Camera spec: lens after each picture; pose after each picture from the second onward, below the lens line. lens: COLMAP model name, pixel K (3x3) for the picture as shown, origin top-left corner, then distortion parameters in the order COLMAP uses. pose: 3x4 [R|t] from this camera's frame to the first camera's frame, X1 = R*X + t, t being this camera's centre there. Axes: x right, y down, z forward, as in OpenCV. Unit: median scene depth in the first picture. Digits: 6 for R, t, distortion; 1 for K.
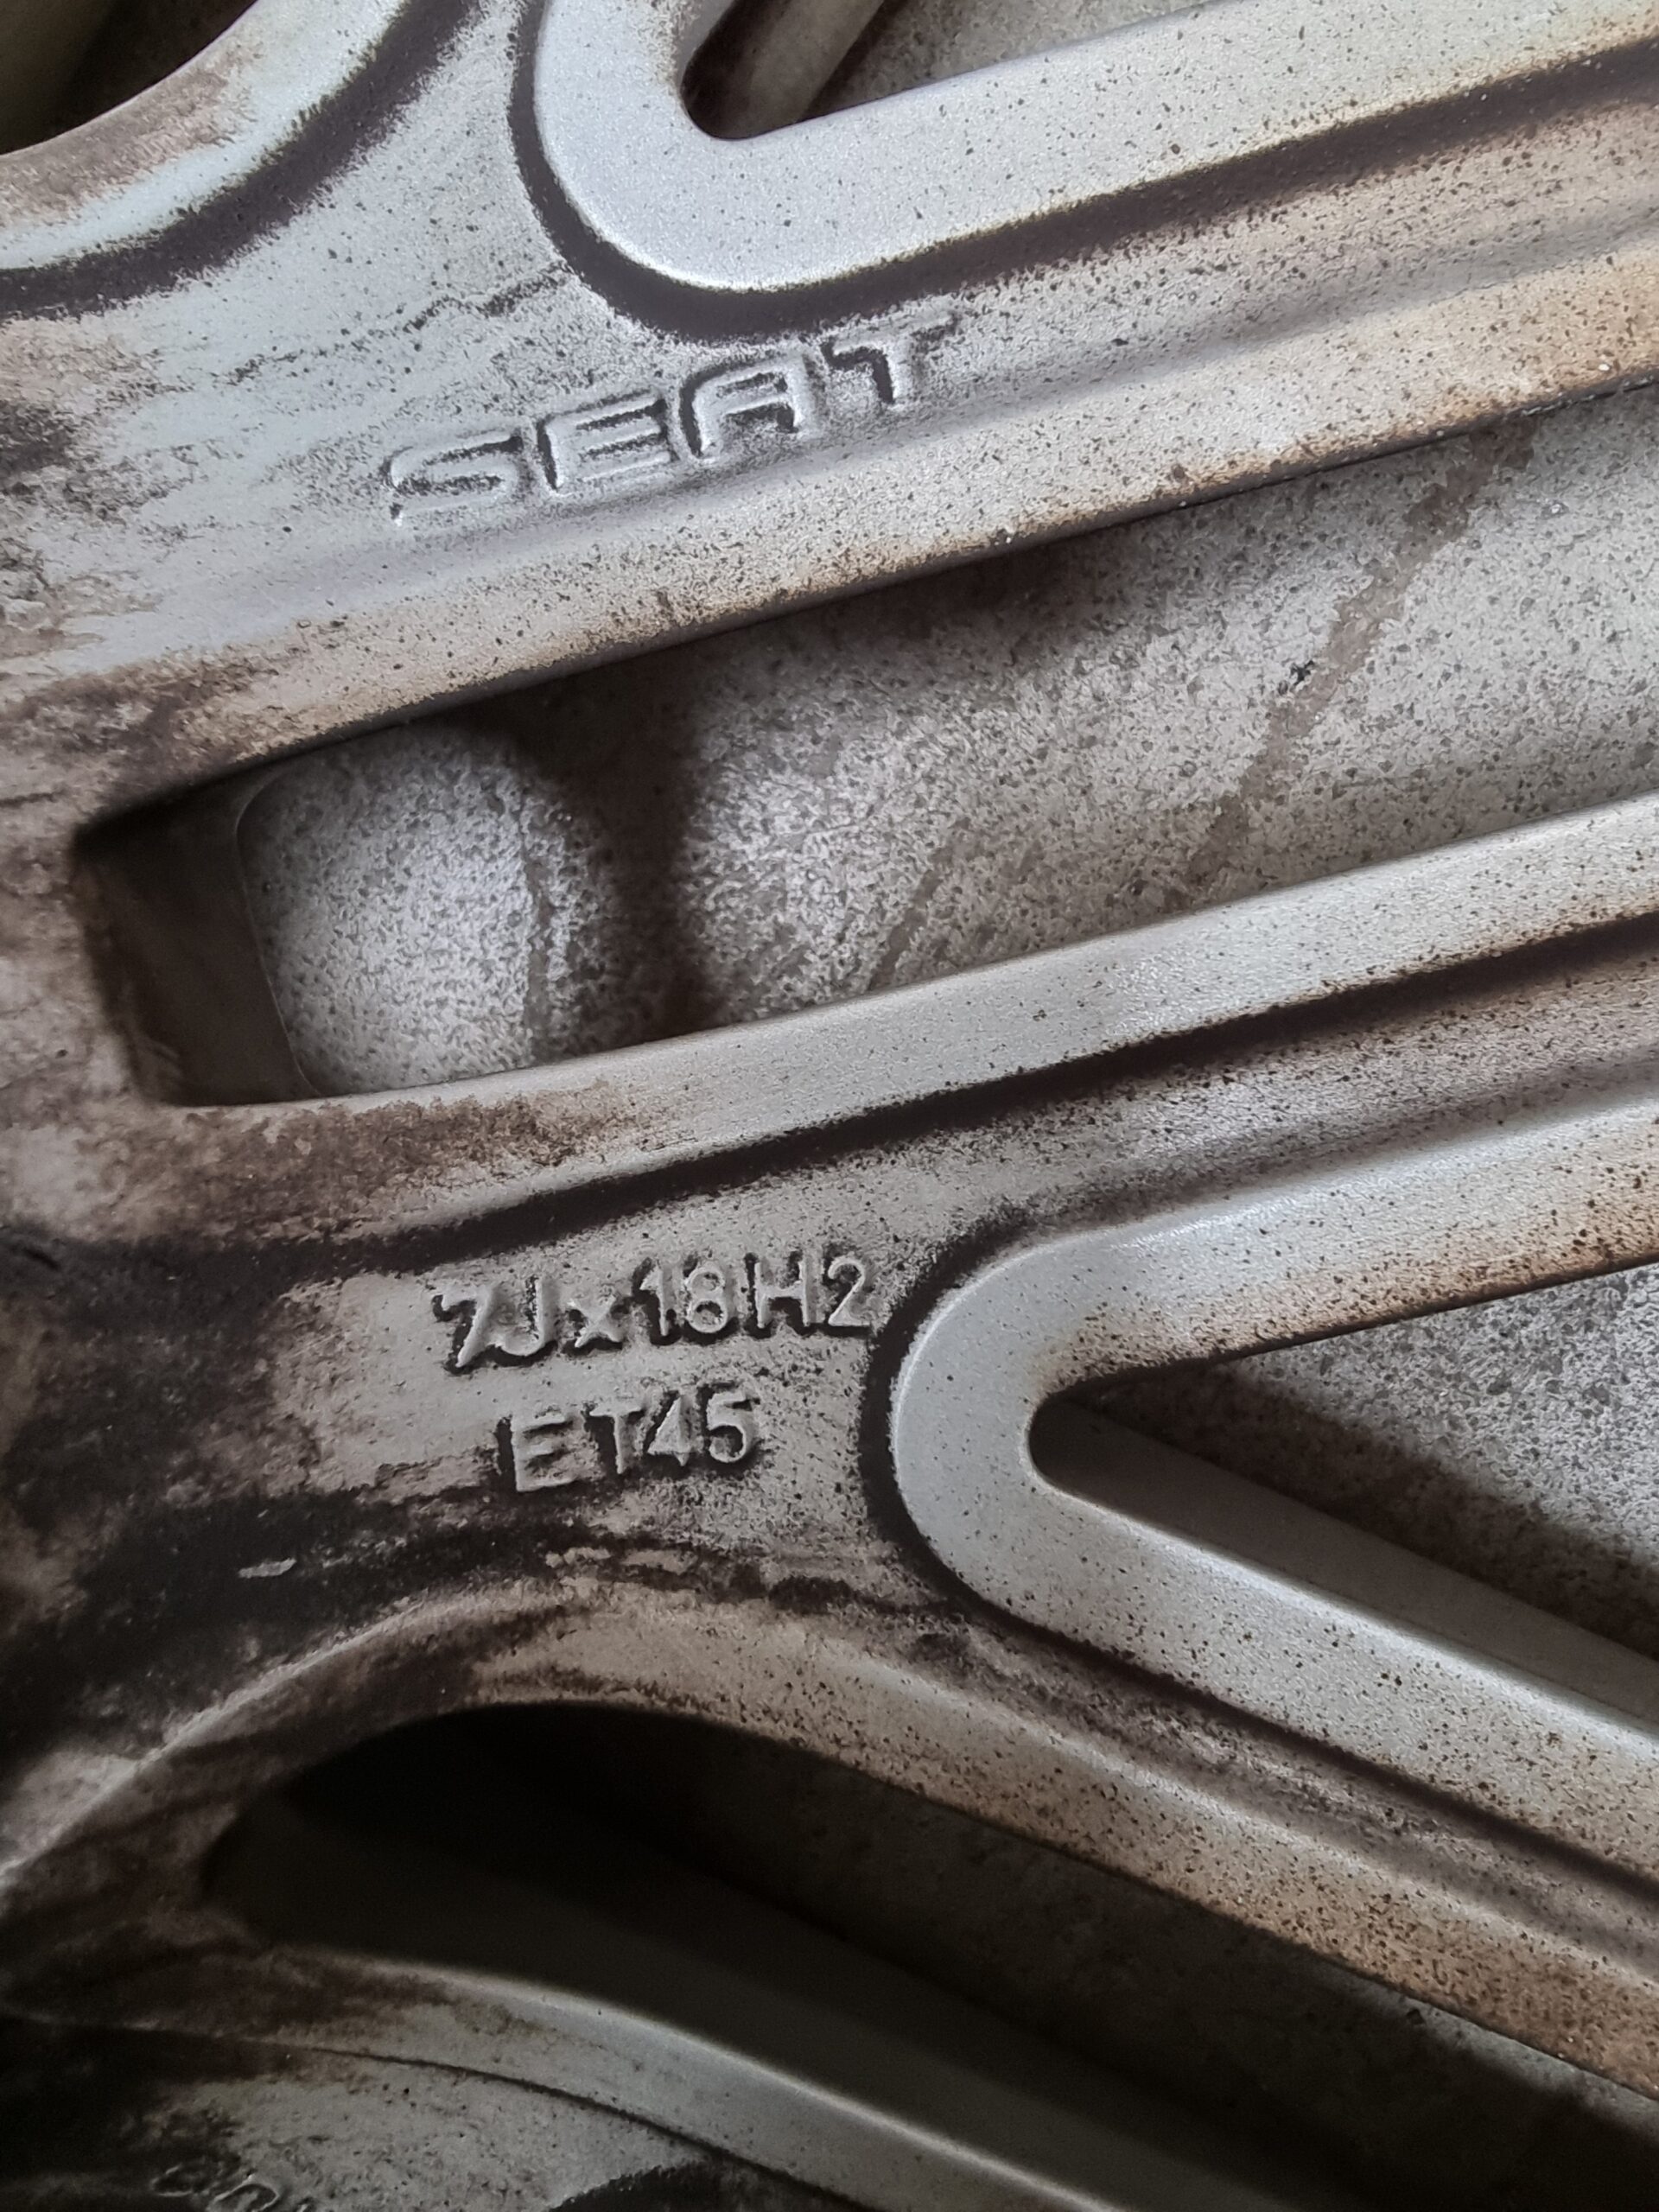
lens RADIAL K [[1608.6, 0, 828.1], [0, 1608.6, 1005.4], [0, 0, 1]] dist [0.016412, -0.007260]
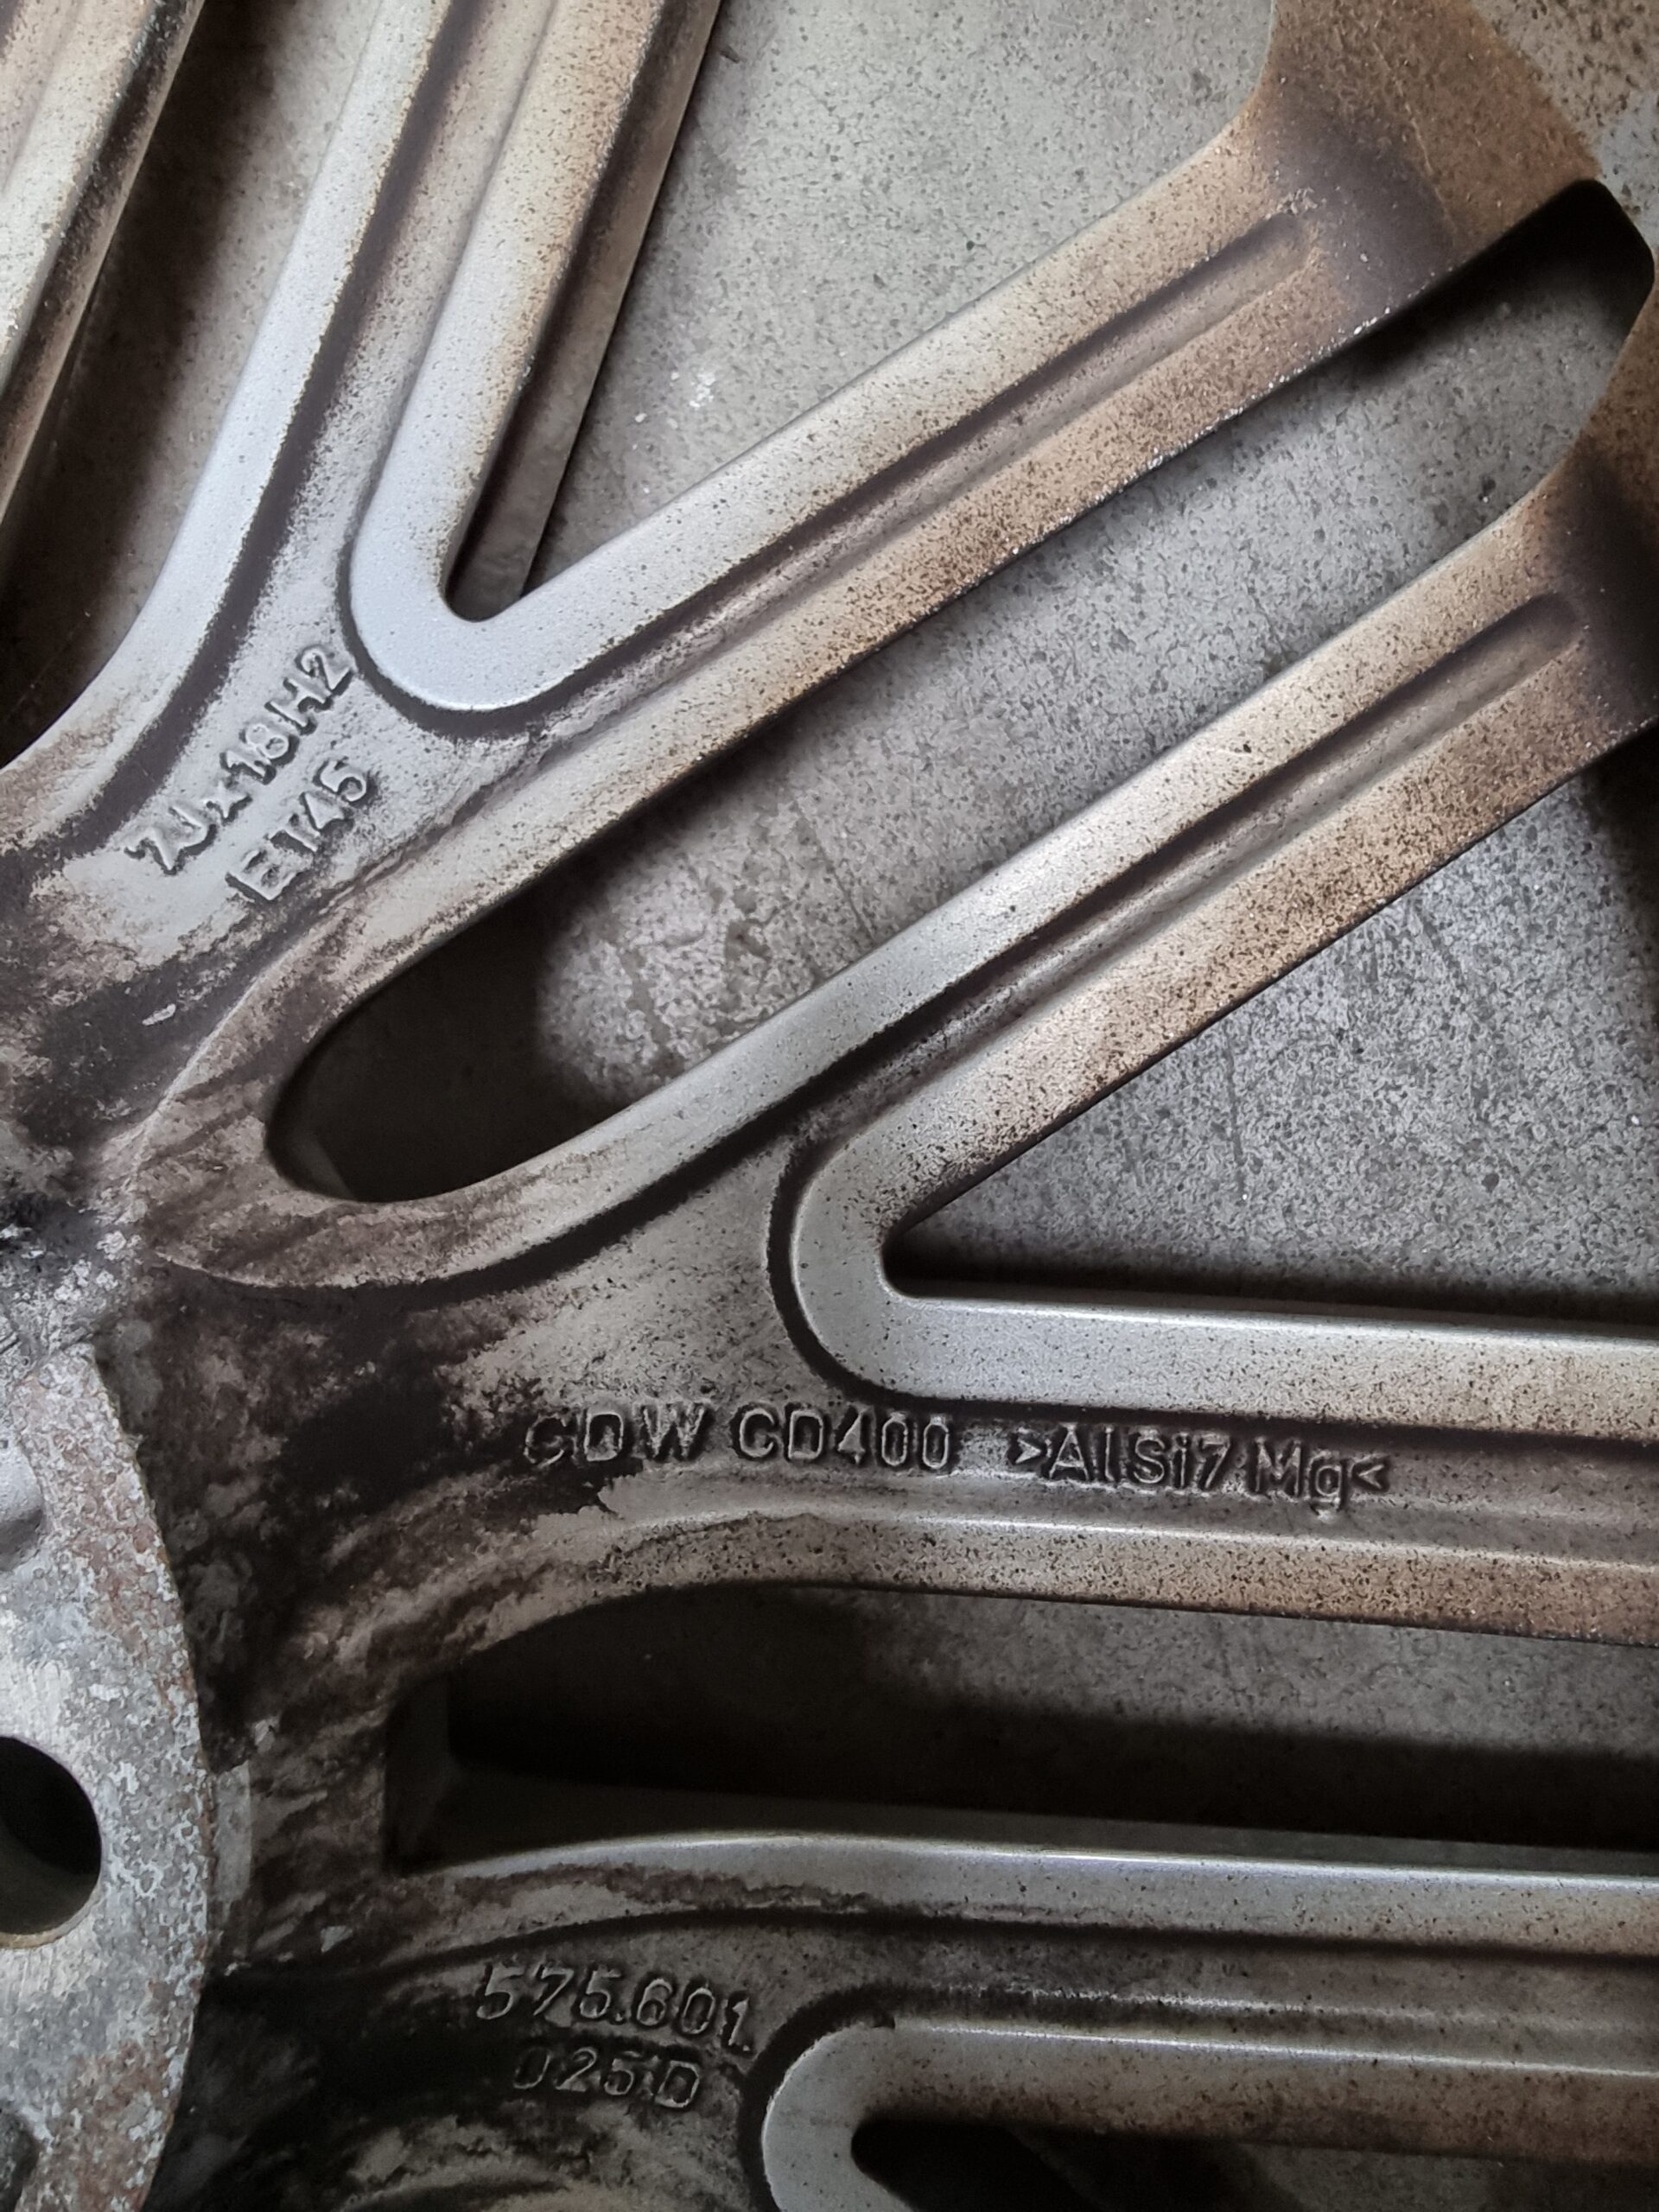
lens RADIAL K [[1608.6, 0, 828.1], [0, 1608.6, 1005.4], [0, 0, 1]] dist [0.016412, -0.007260]
pose [[0.590268, -0.805525, 0.052096, -0.044953], [0.790198, 0.563446, -0.241074, 1.150975], [0.164838, 0.183464, 0.969108, -0.355435]]
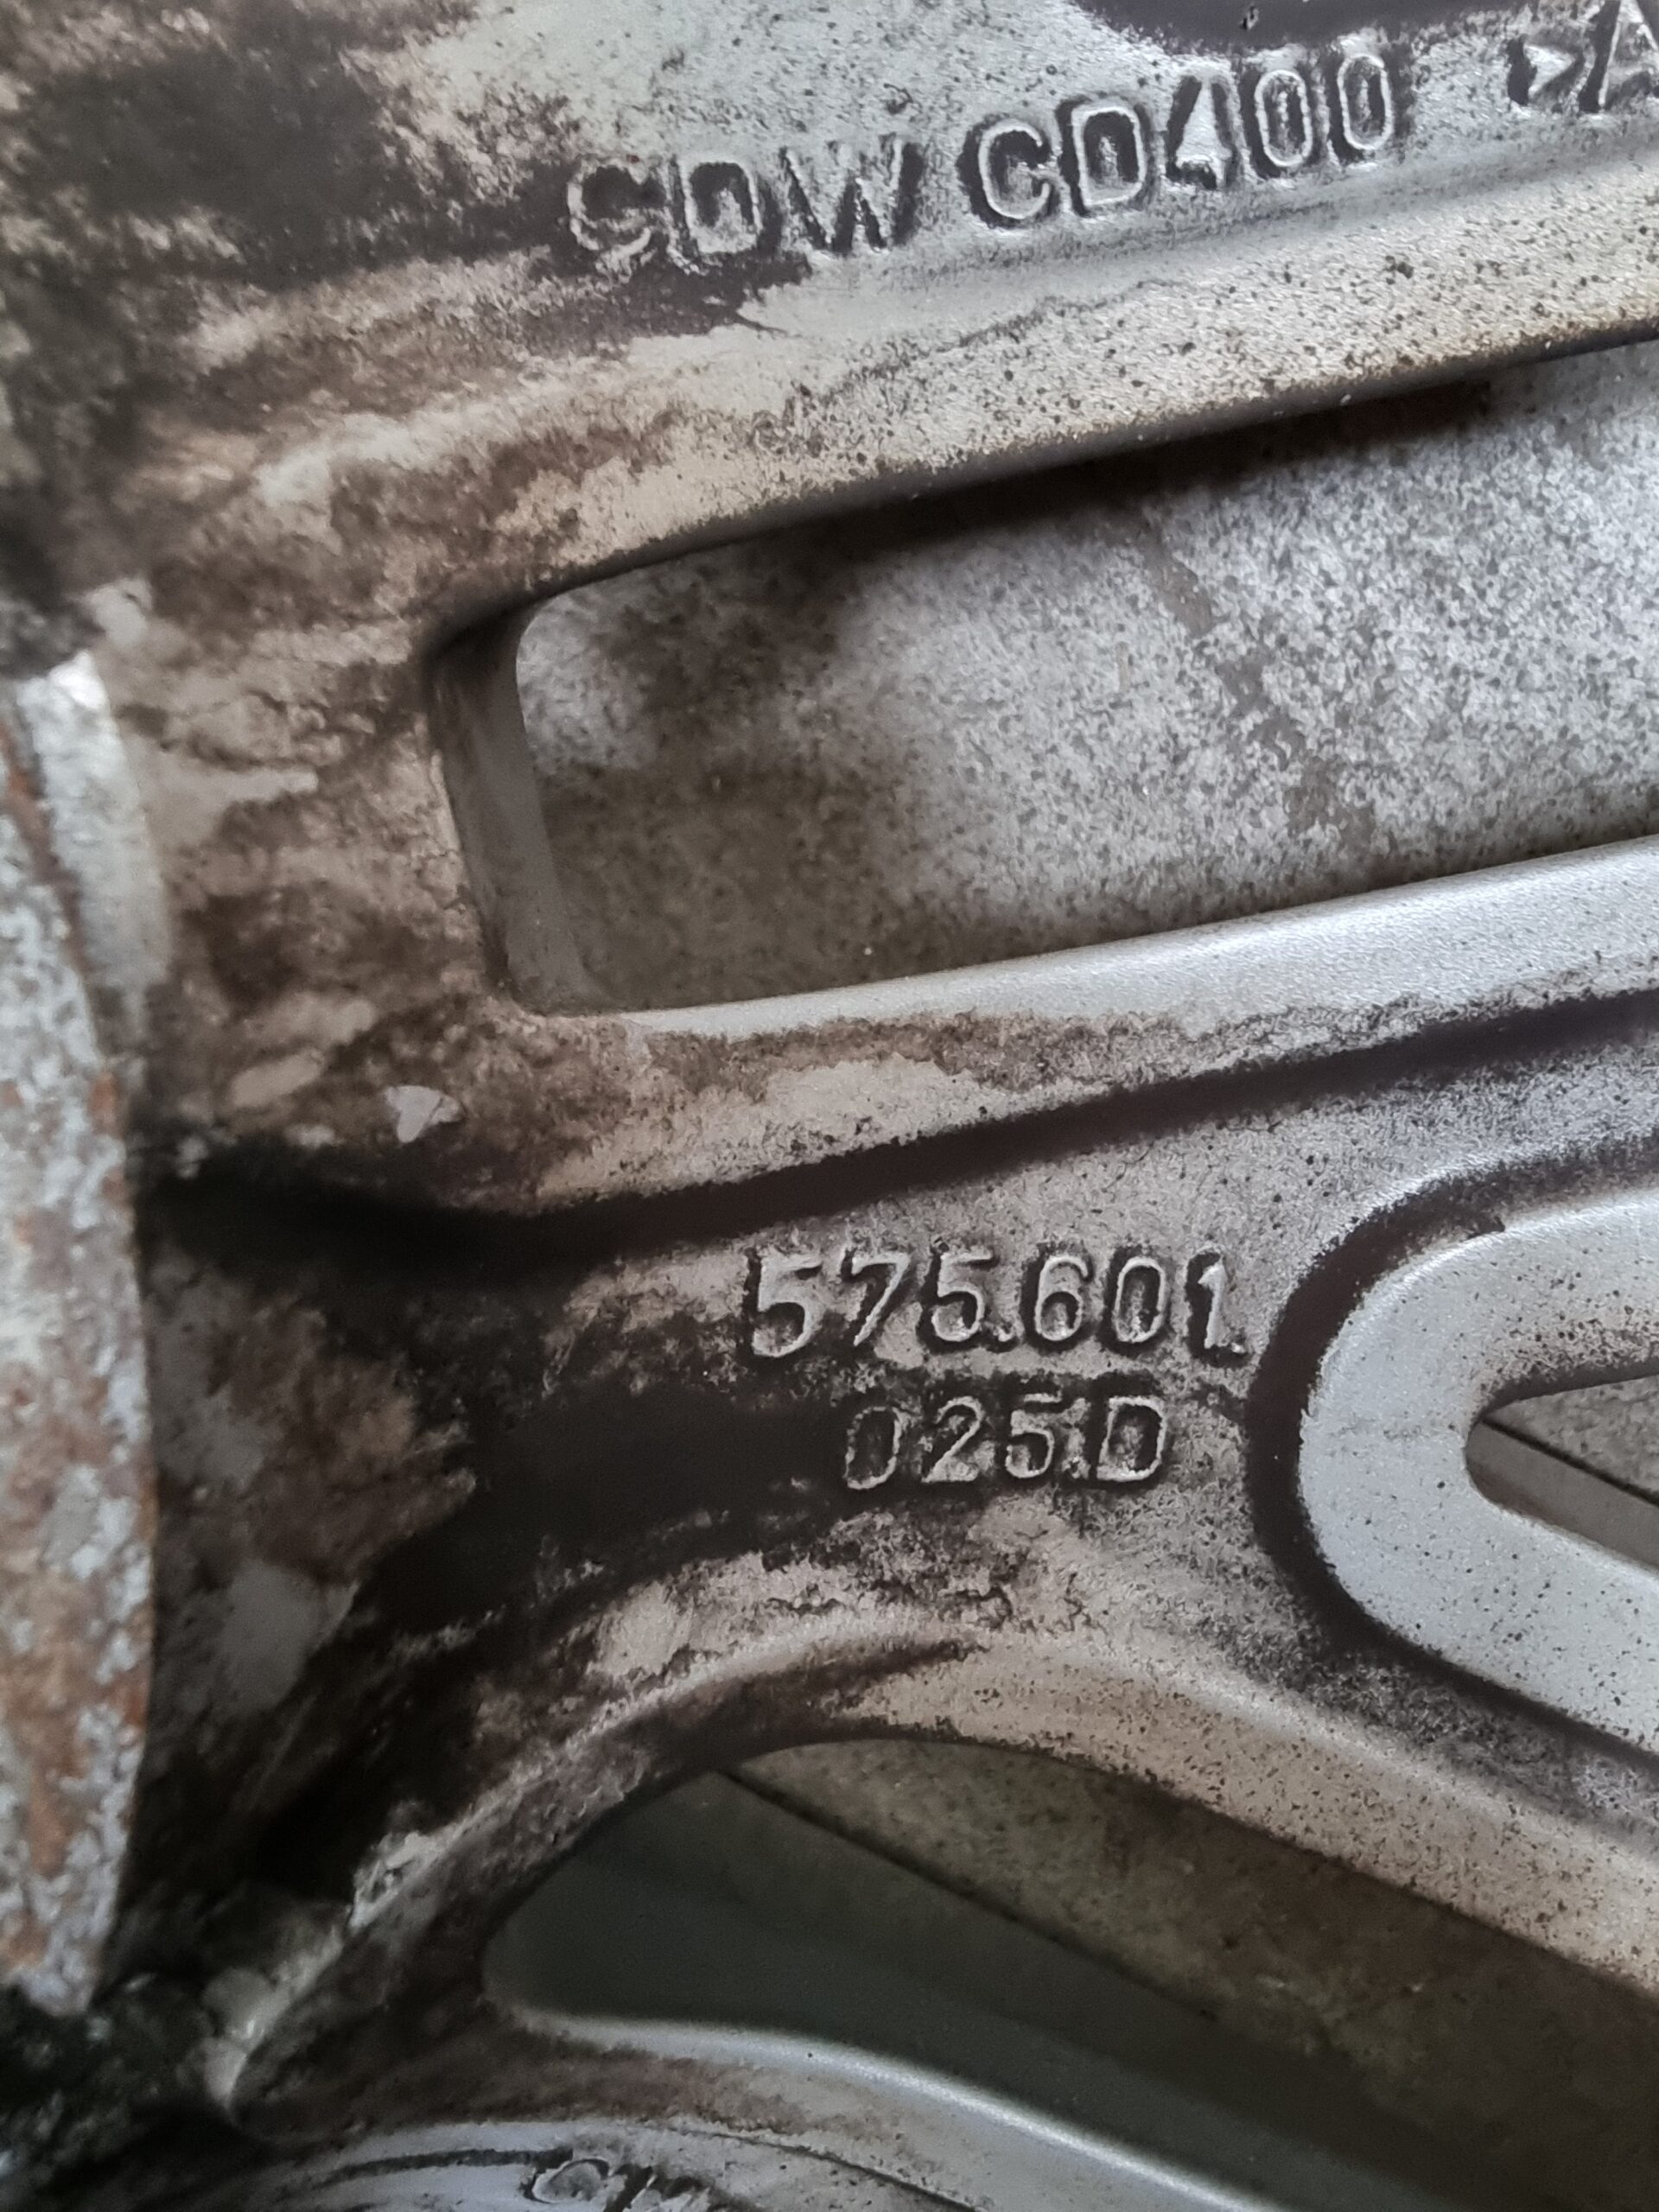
lens RADIAL K [[1608.6, 0, 828.1], [0, 1608.6, 1005.4], [0, 0, 1]] dist [0.016412, -0.007260]
pose [[0.384100, -0.922968, -0.024451, -0.722664], [0.901329, 0.380573, -0.206808, 1.191222], [0.200182, 0.057396, 0.978076, 0.442118]]
